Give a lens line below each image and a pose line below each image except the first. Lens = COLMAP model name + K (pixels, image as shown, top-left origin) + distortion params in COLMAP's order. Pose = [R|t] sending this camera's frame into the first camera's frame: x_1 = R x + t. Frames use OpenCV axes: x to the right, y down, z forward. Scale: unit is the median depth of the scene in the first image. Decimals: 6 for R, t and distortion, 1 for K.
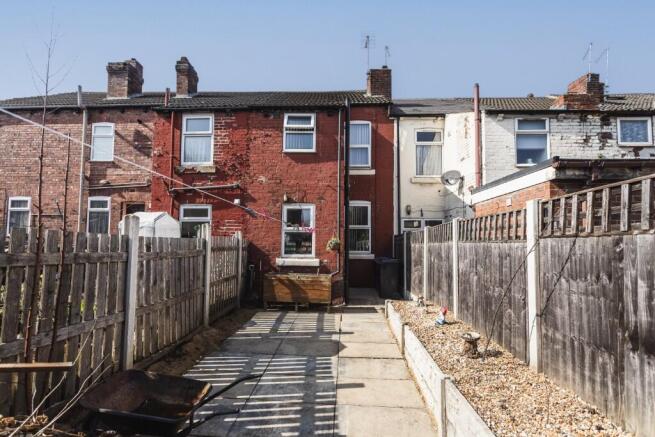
lens RADIAL K [[314.3, 0, 325.0], [0, 314.3, 227.1], [0, 0, 1]] dist [0.001675, -0.000542]
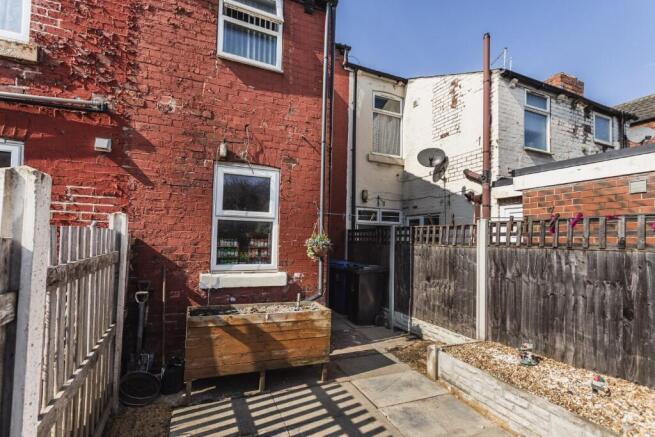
lens RADIAL K [[314.3, 0, 325.0], [0, 314.3, 227.1], [0, 0, 1]] dist [0.001675, -0.000542]
pose [[0.895159, 0.026054, 0.444984, -0.198136], [-0.037618, 0.999145, 0.017173, 0.012432], [-0.444156, -0.032112, 0.895374, 0.486602]]
